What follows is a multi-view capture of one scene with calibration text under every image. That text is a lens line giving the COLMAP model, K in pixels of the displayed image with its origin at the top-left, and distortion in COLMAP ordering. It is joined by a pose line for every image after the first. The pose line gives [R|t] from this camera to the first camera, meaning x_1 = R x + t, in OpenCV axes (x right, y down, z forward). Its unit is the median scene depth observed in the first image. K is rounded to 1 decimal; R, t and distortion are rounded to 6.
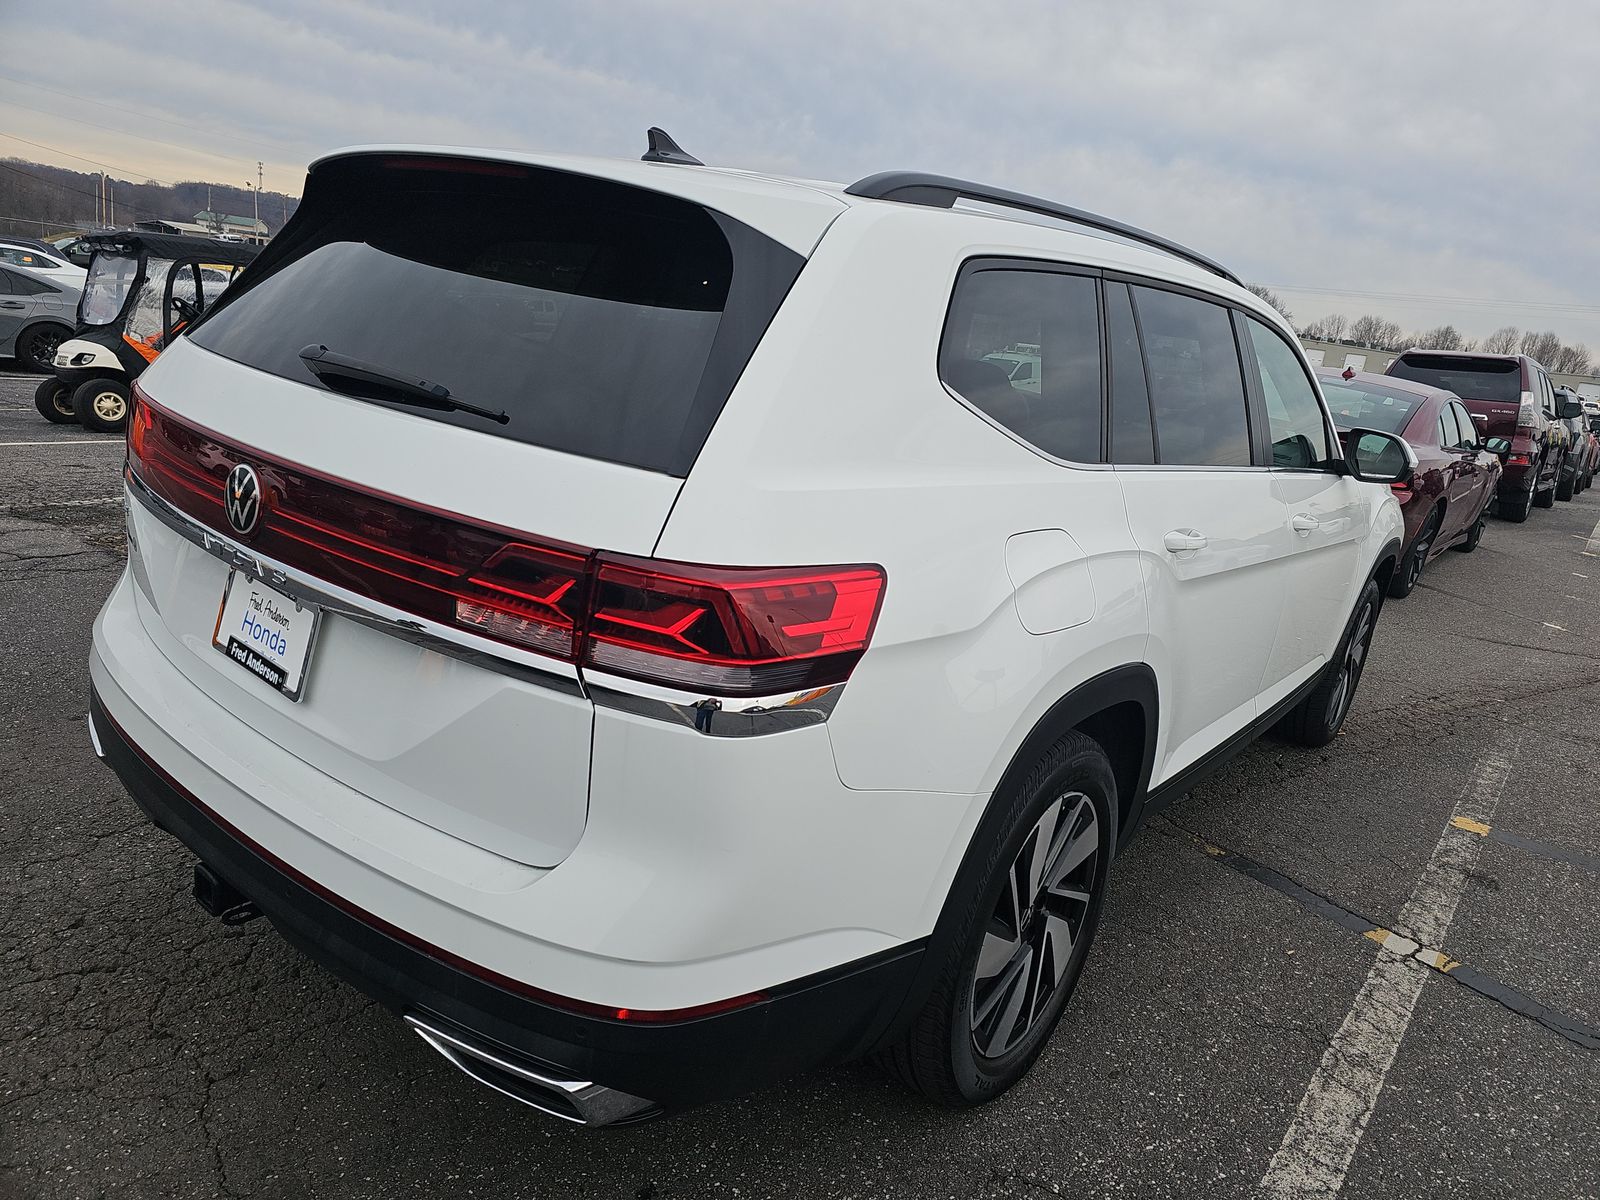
lens RADIAL K [[1103.8, 0, 800.0], [0, 1103.8, 600.0], [0, 0, 1]] dist [0.000632, -0.000860]
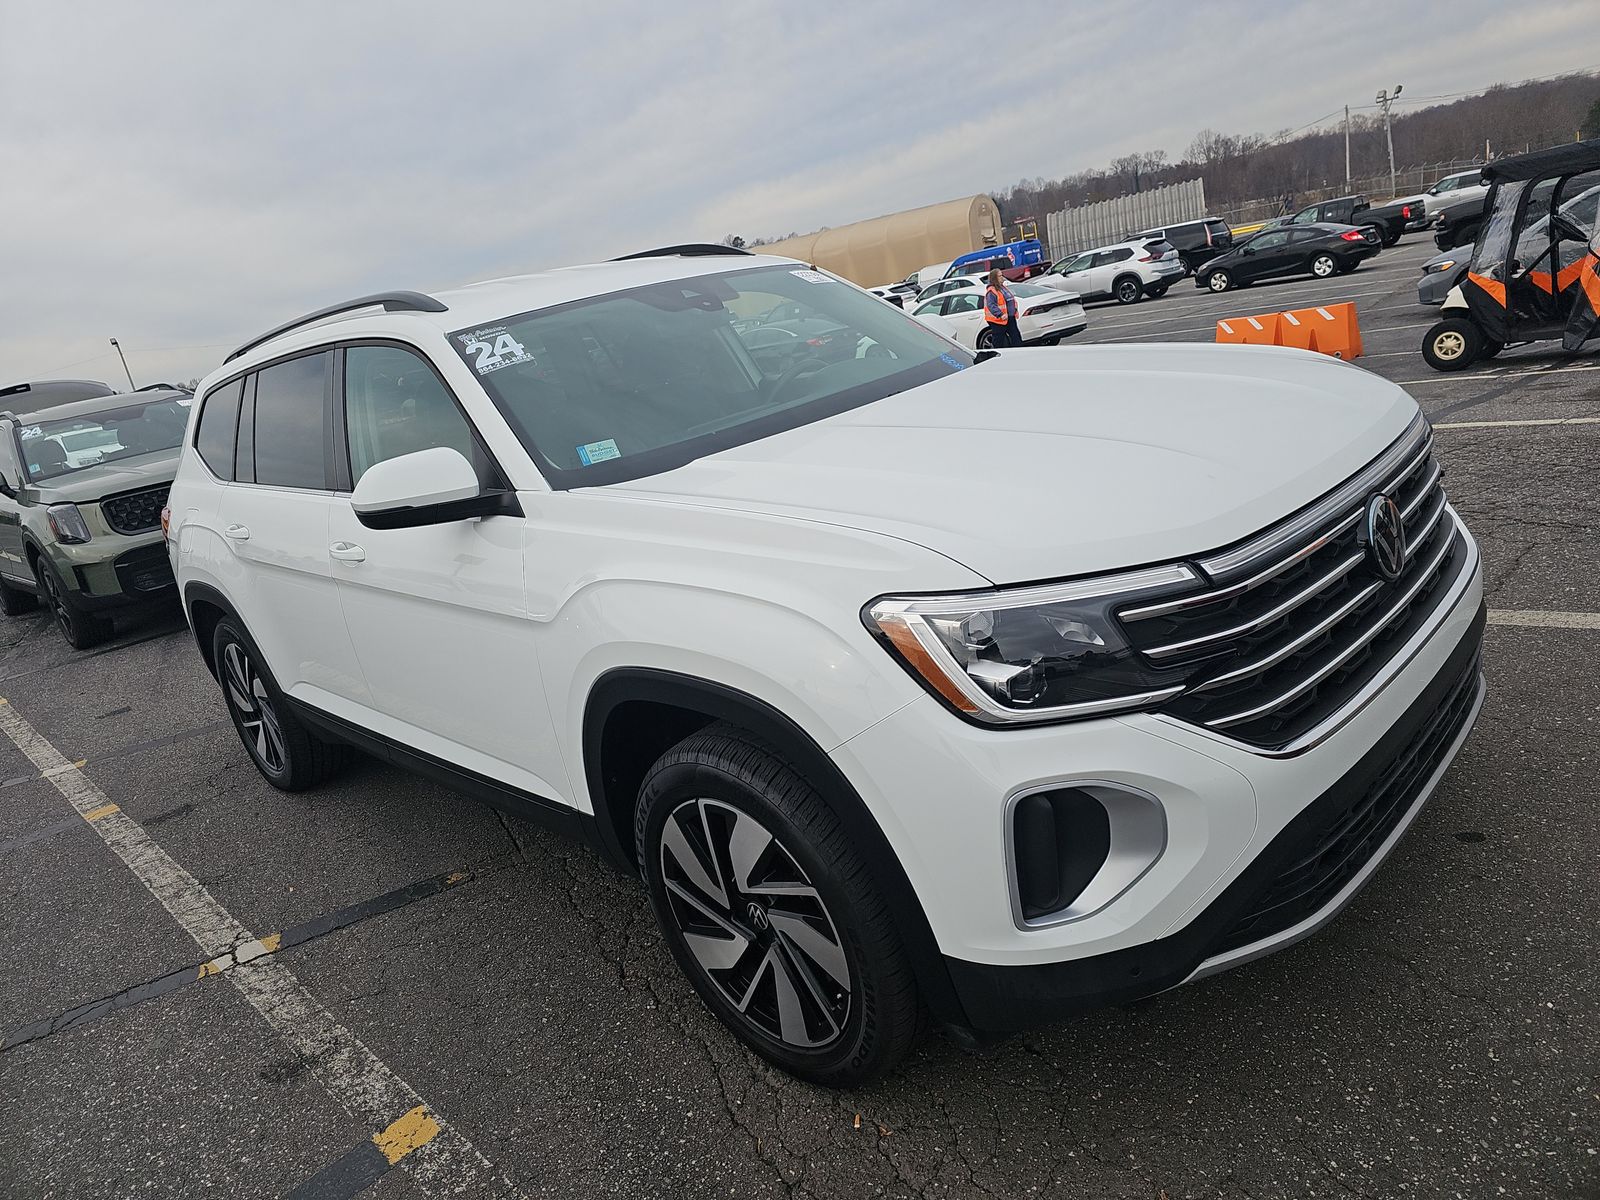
lens RADIAL K [[1057.1, 0, 800.0], [0, 1057.1, 600.0], [0, 0, 1]] dist [0.046511, 0.000409]
pose [[-0.172738, 0.171900, -0.969852, 0.502416], [-0.059217, 0.981060, 0.184433, -0.092753], [0.983186, 0.089290, -0.159286, 0.589710]]
